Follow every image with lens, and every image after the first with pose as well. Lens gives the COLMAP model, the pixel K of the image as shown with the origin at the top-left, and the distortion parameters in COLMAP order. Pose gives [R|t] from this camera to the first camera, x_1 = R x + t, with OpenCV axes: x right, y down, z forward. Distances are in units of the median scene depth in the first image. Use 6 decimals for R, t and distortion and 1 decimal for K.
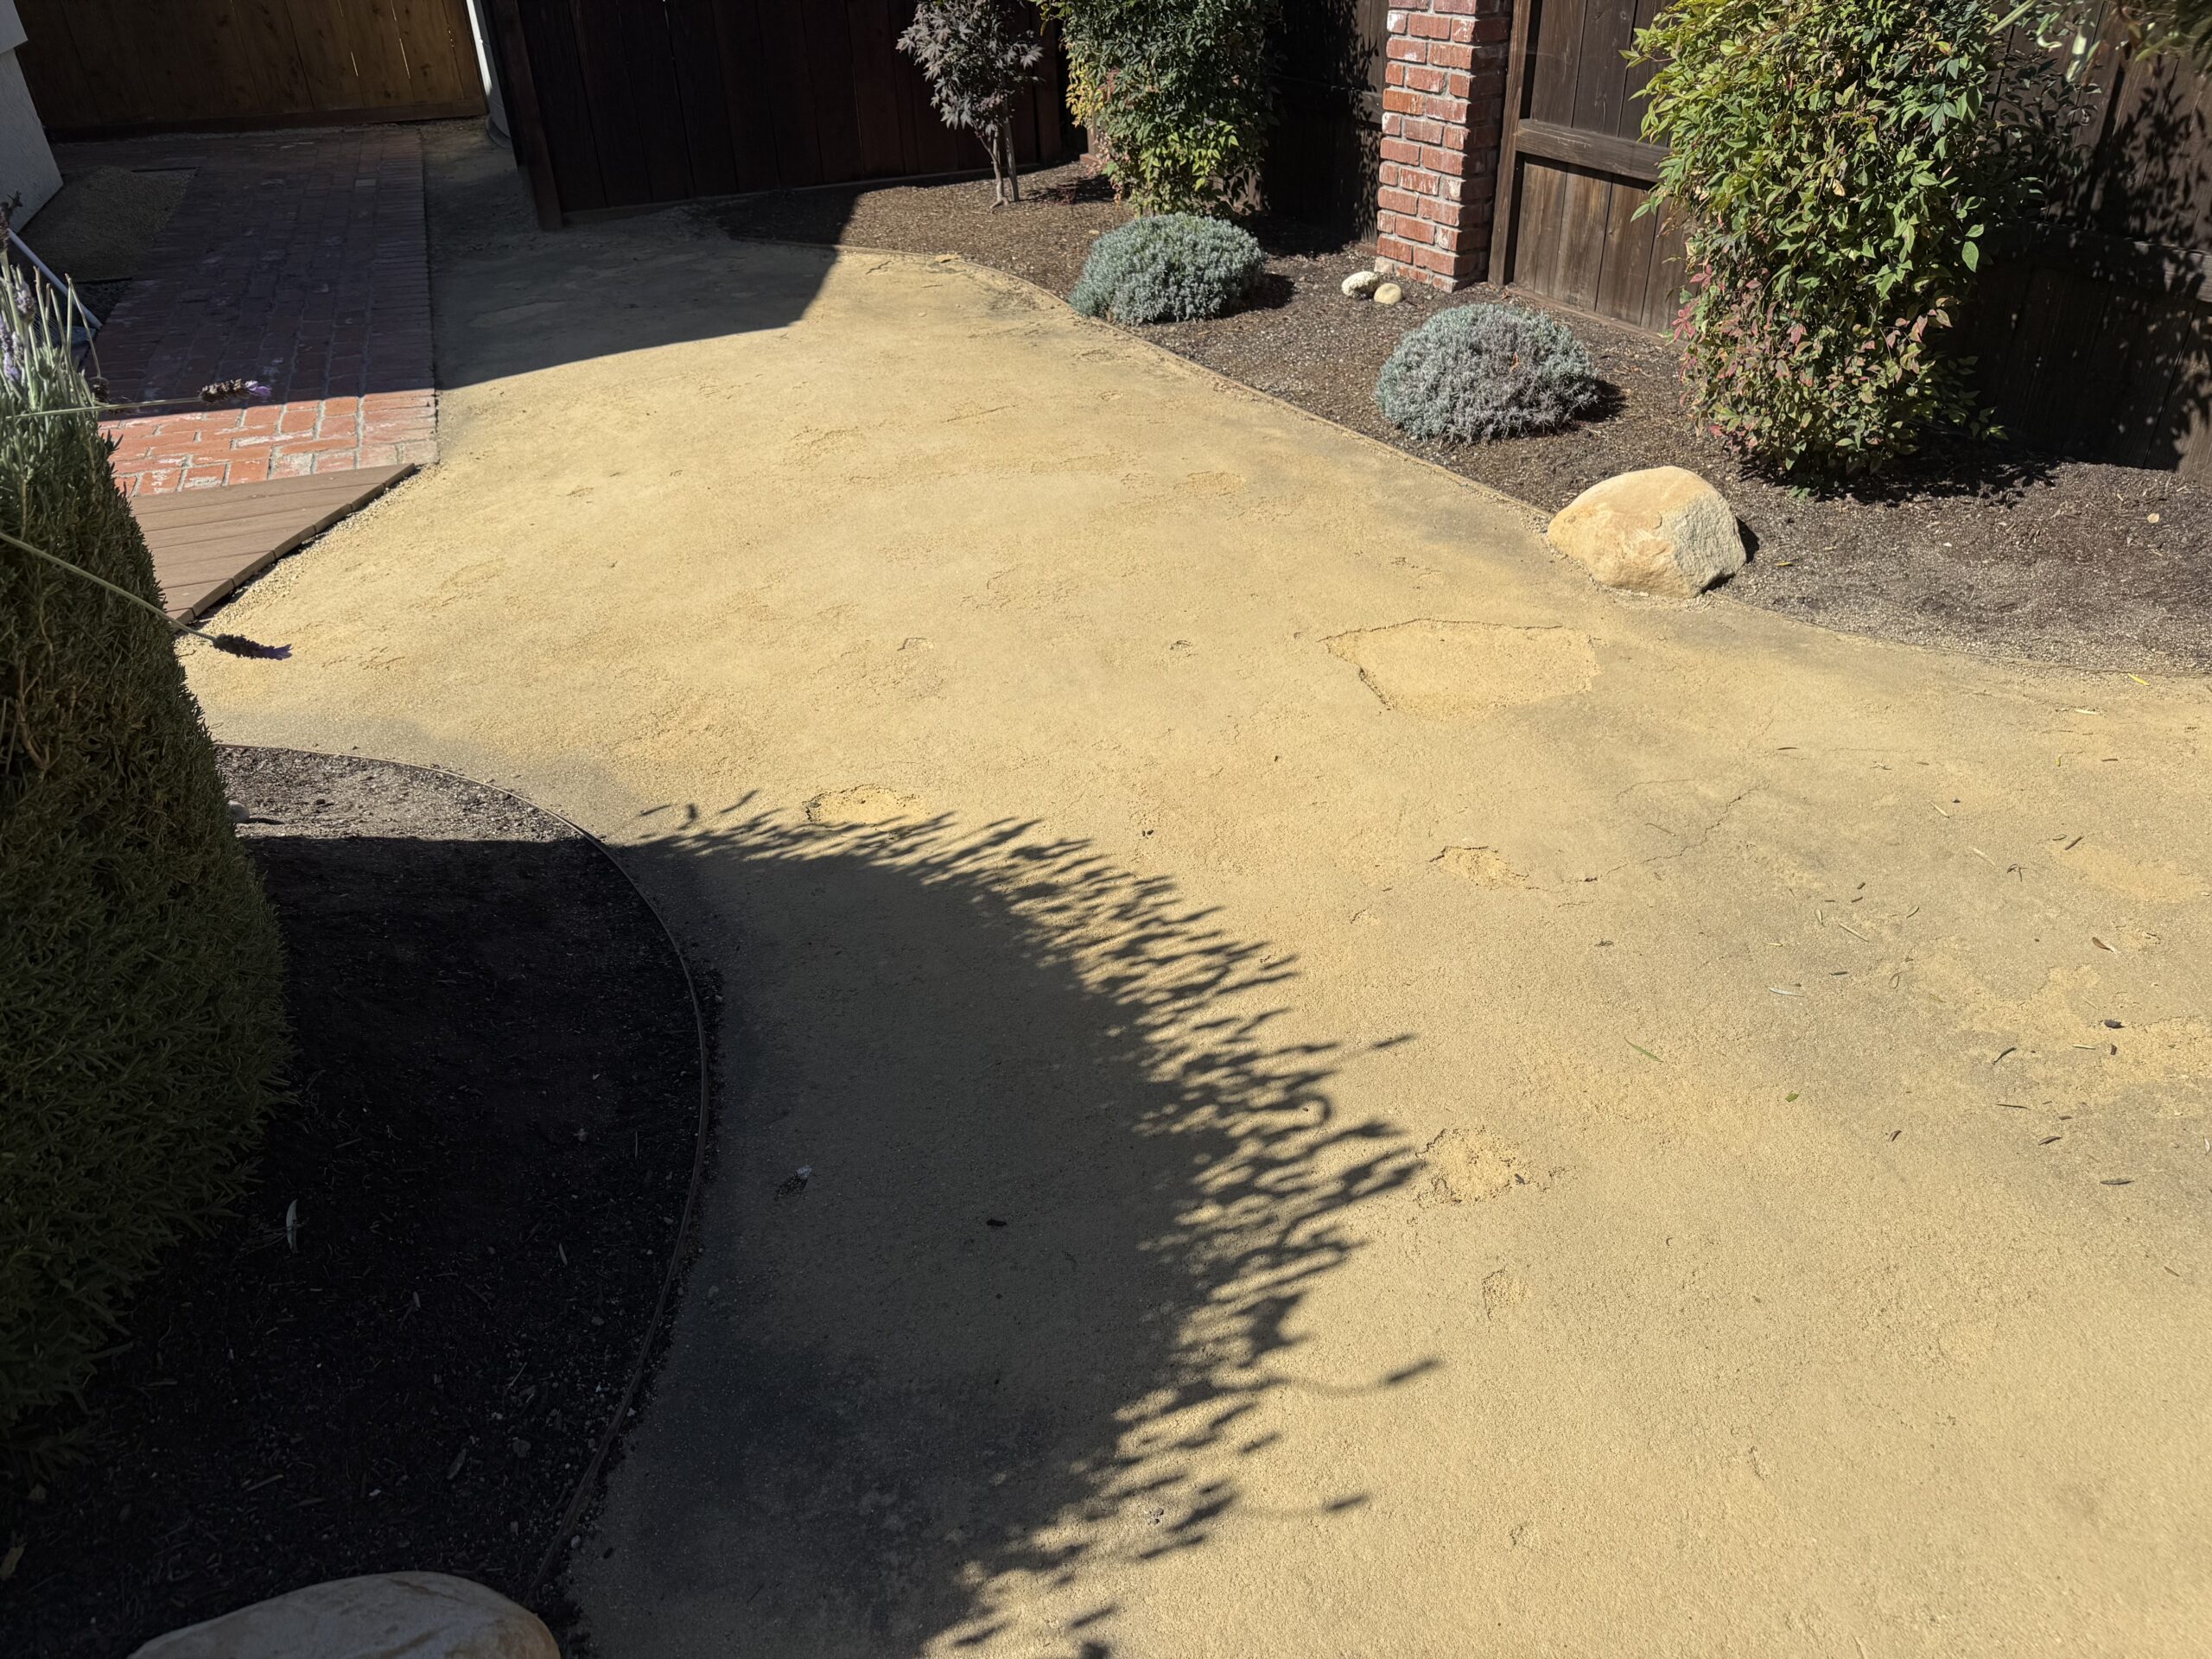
lens RADIAL K [[1535.2, 0, 1101.8], [0, 1535.2, 810.4], [0, 0, 1]] dist [0.037774, -0.036920]
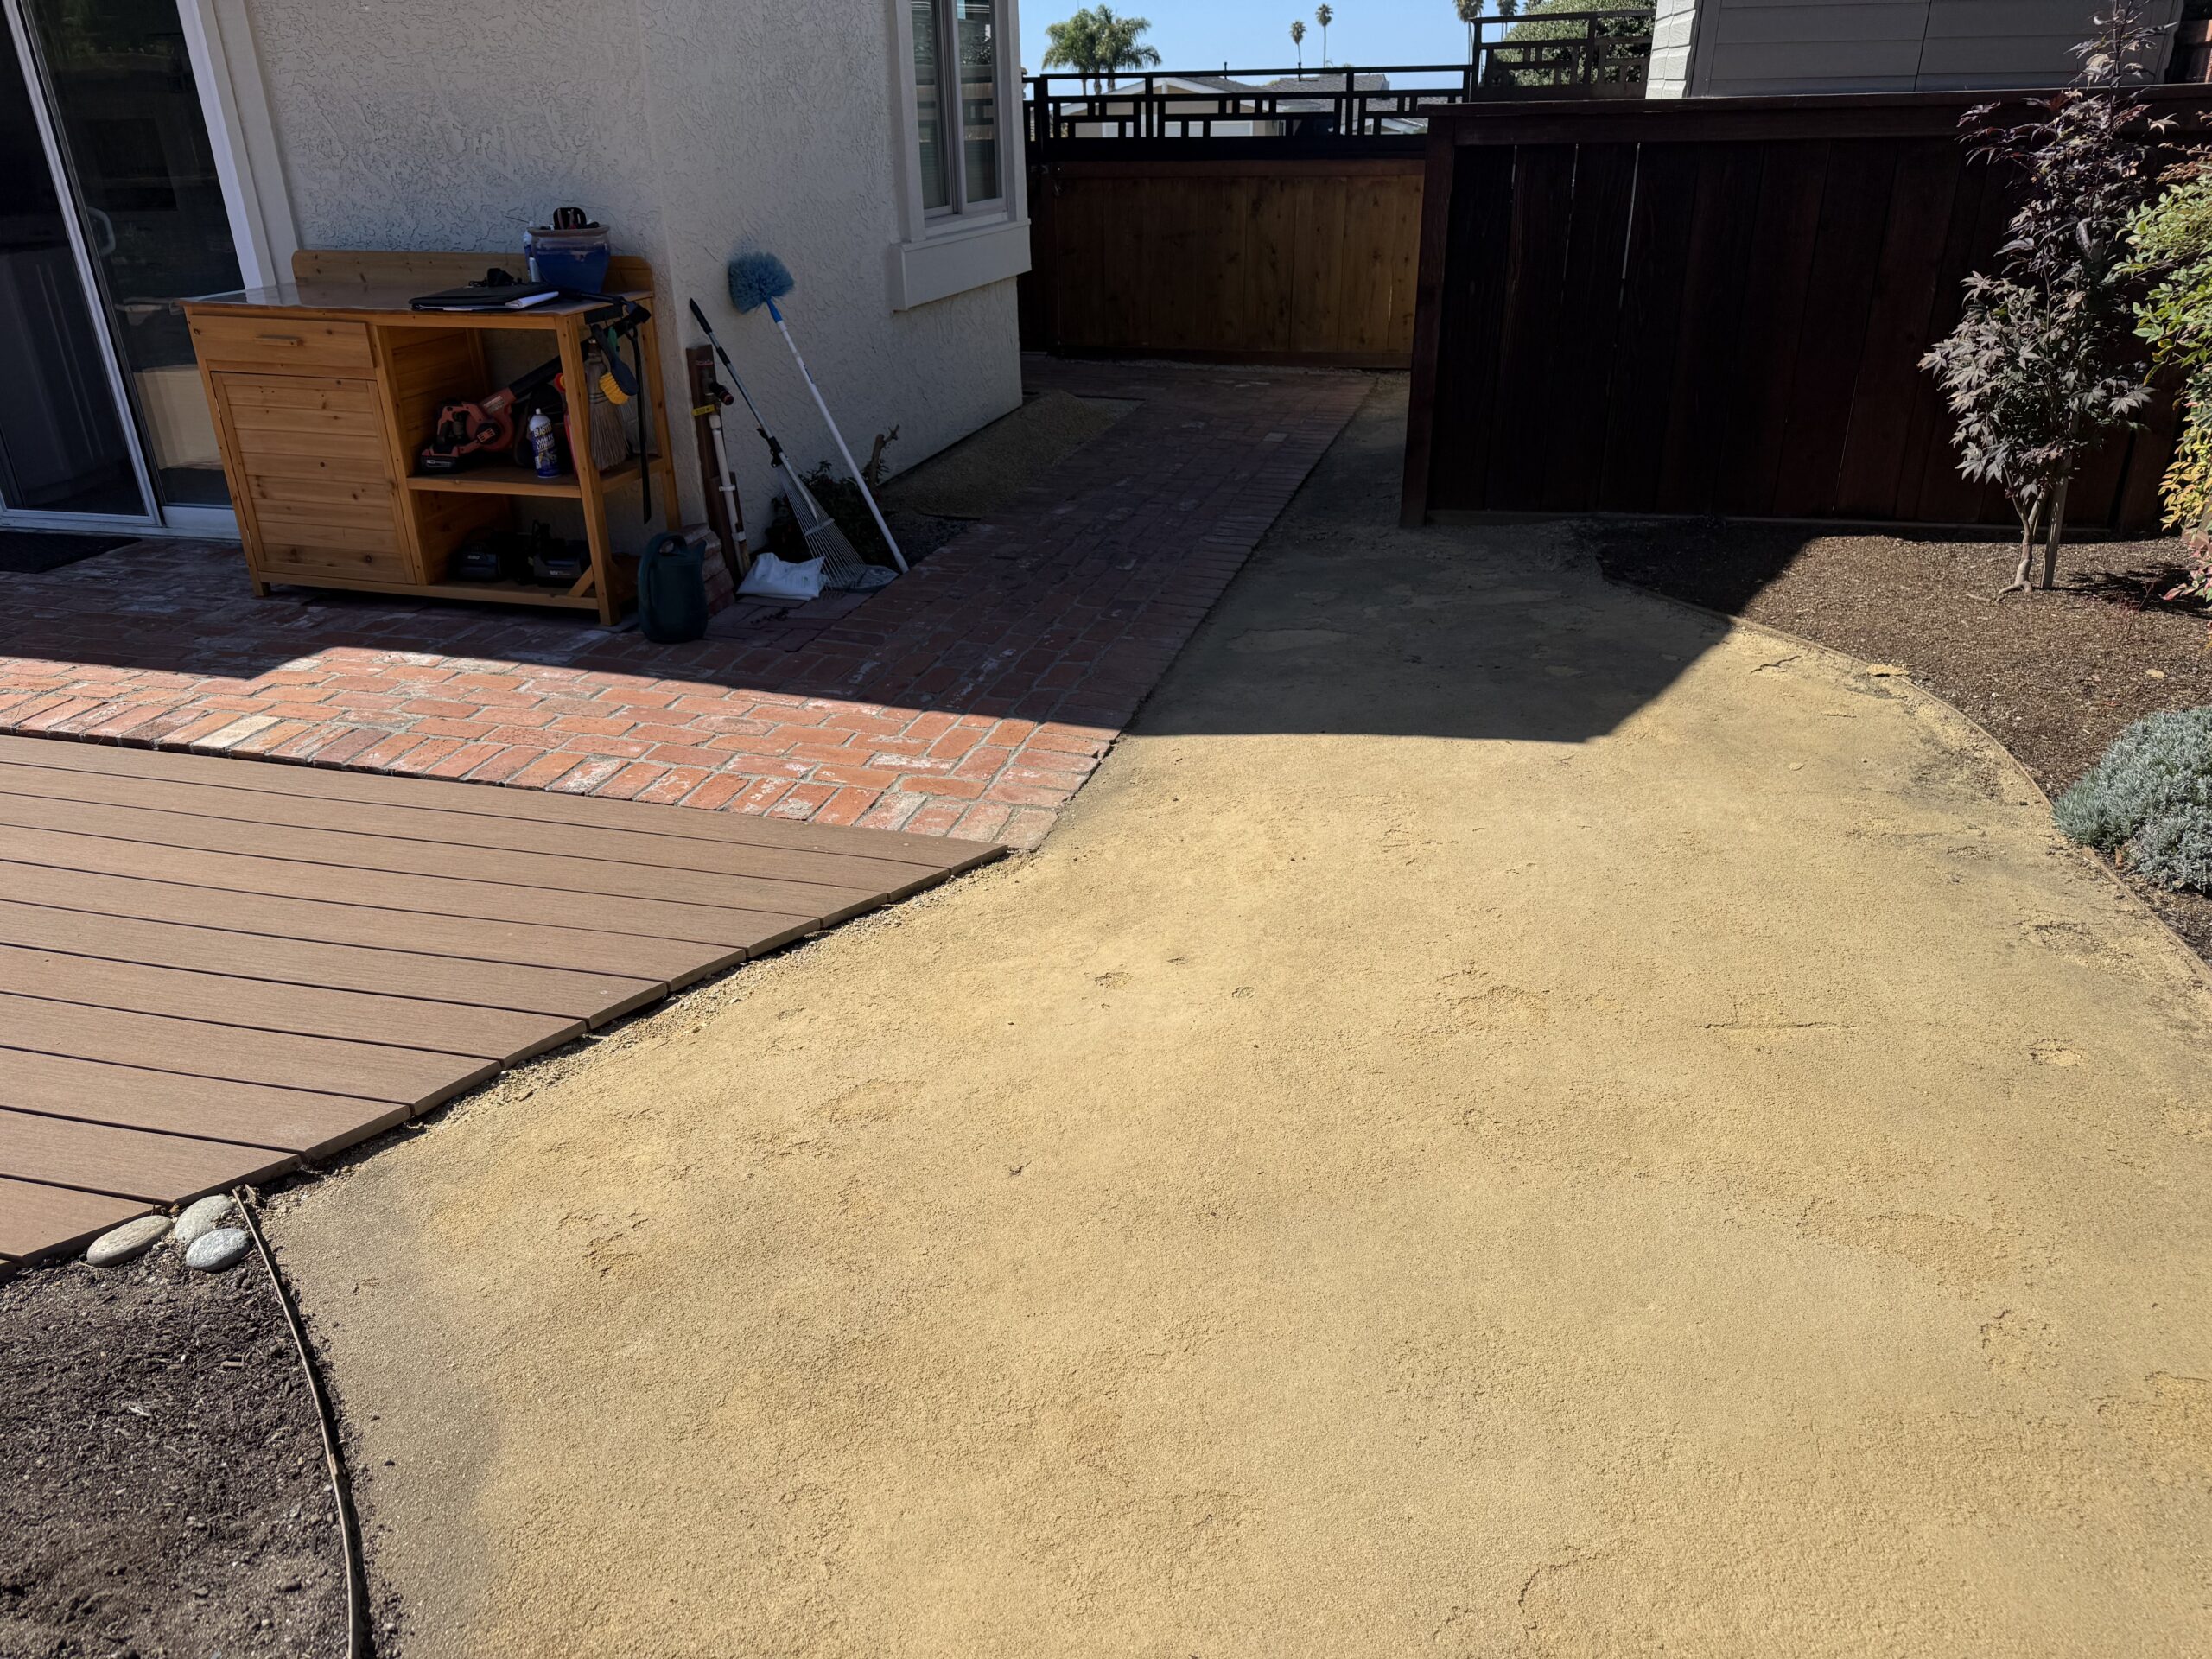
lens RADIAL K [[1535.2, 0, 1101.6], [0, 1535.2, 839.1], [0, 0, 1]] dist [0.037774, -0.036920]
pose [[0.799871, 0.264725, -0.538635, 0.010835], [-0.320121, 0.947326, -0.009792, -0.201312], [0.507670, 0.180261, 0.842482, 0.314393]]
